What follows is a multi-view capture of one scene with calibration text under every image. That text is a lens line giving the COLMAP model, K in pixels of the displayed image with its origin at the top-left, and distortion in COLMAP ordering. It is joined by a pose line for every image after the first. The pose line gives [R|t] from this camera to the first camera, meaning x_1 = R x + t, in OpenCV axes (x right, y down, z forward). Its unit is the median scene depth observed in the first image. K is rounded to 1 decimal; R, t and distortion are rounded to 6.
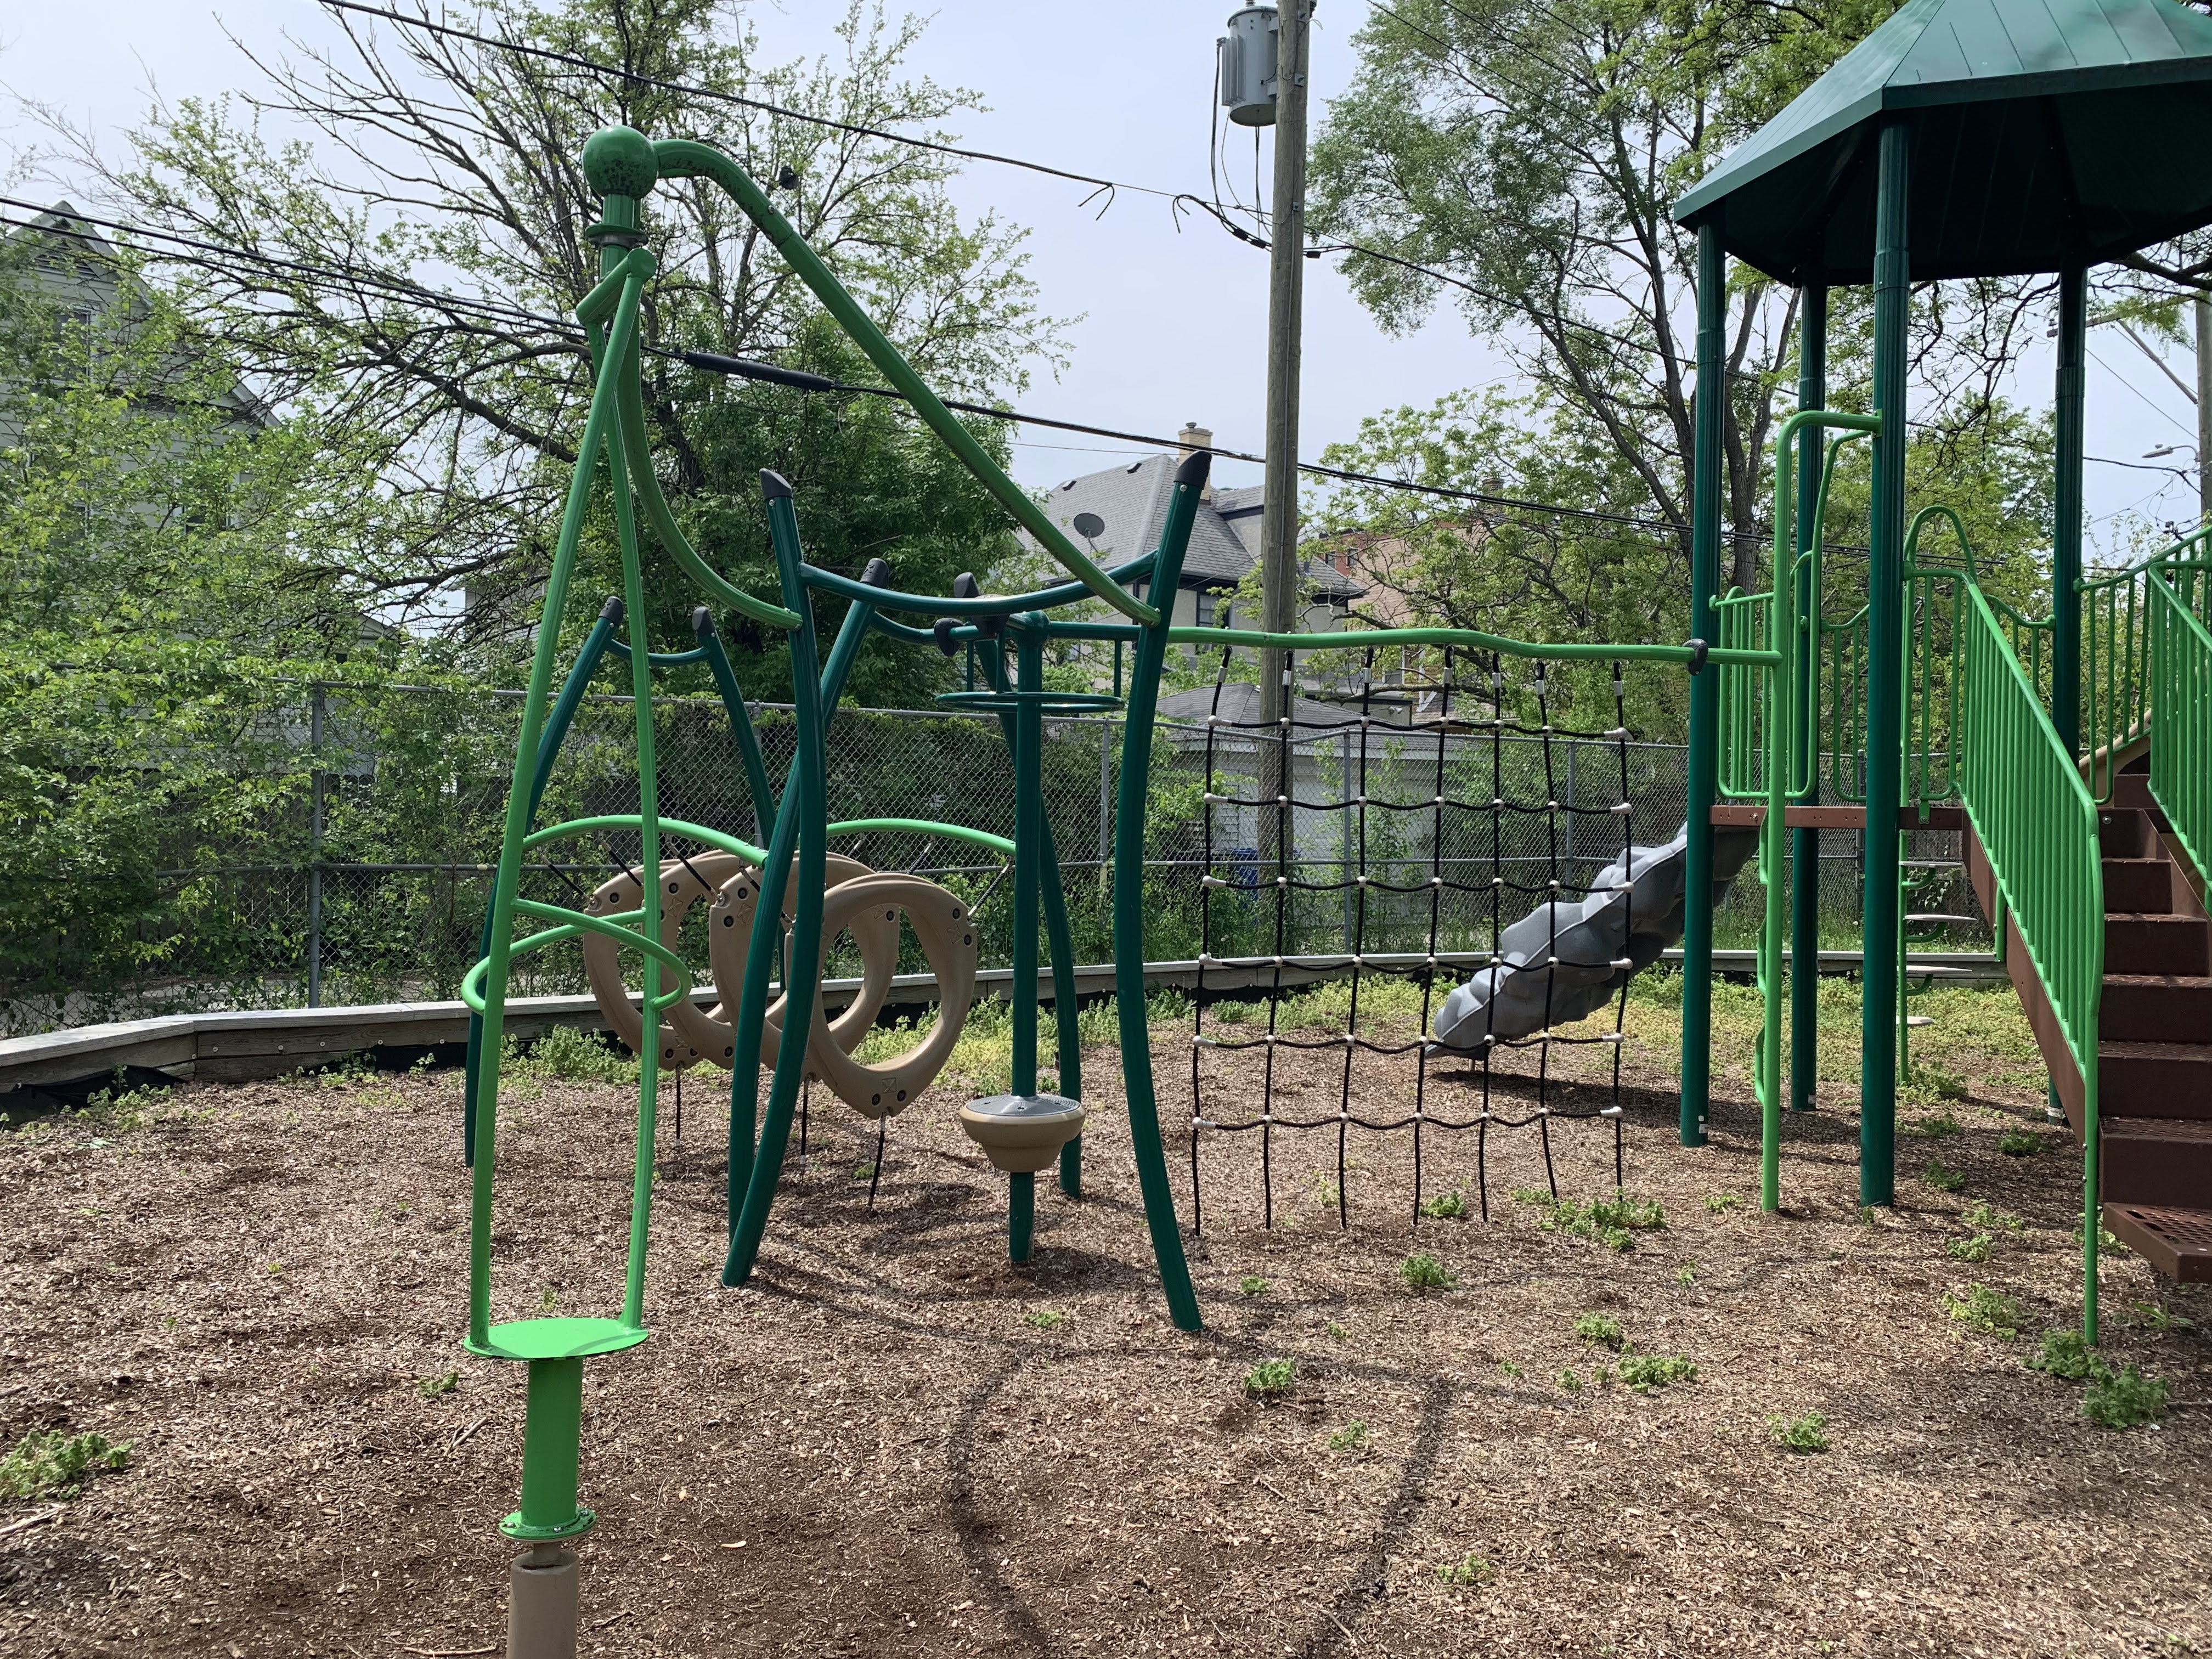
lens RADIAL K [[1699.4, 0, 1106.0], [0, 1699.4, 829.5], [0, 0, 1]] dist [-0.002974, -0.002999]
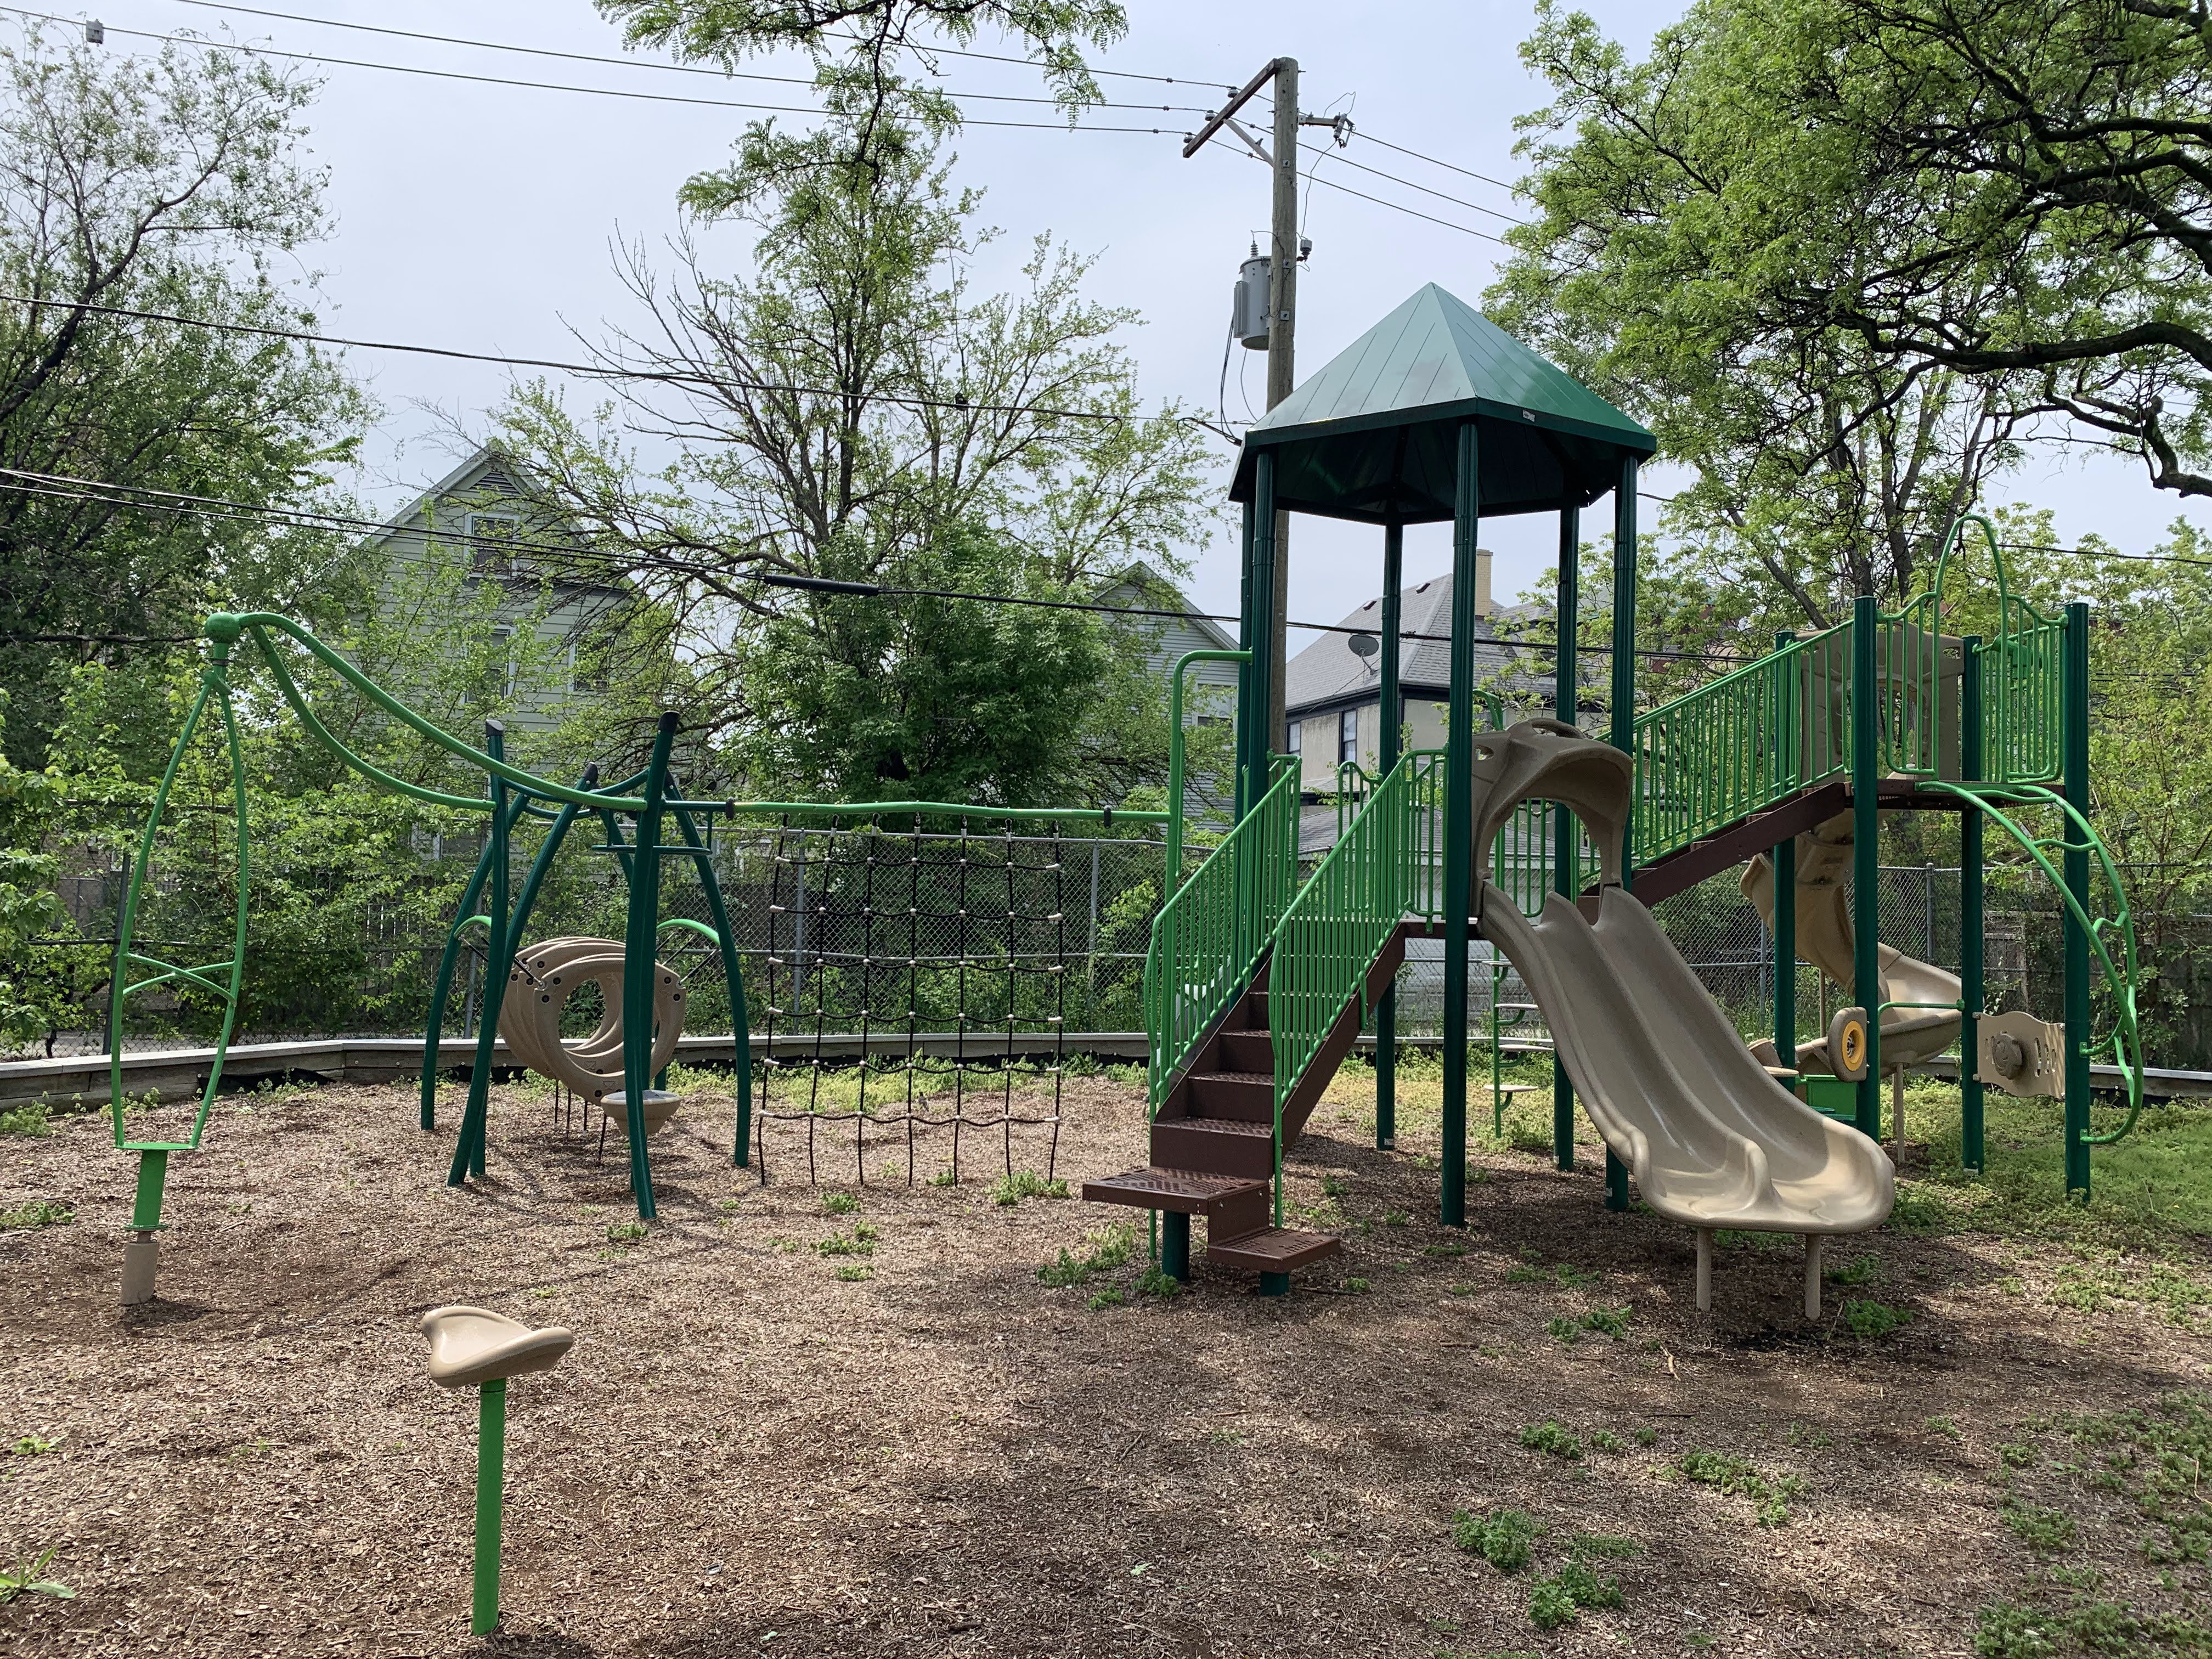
lens RADIAL K [[1681.3, 0, 1106.0], [0, 1681.3, 829.5], [0, 0, 1]] dist [0.007297, 0.000381]
pose [[0.961968, -0.003894, -0.273135, 0.310668], [-0.011130, 0.998509, -0.053435, -0.005139], [0.272935, 0.054442, 0.960491, -0.173589]]
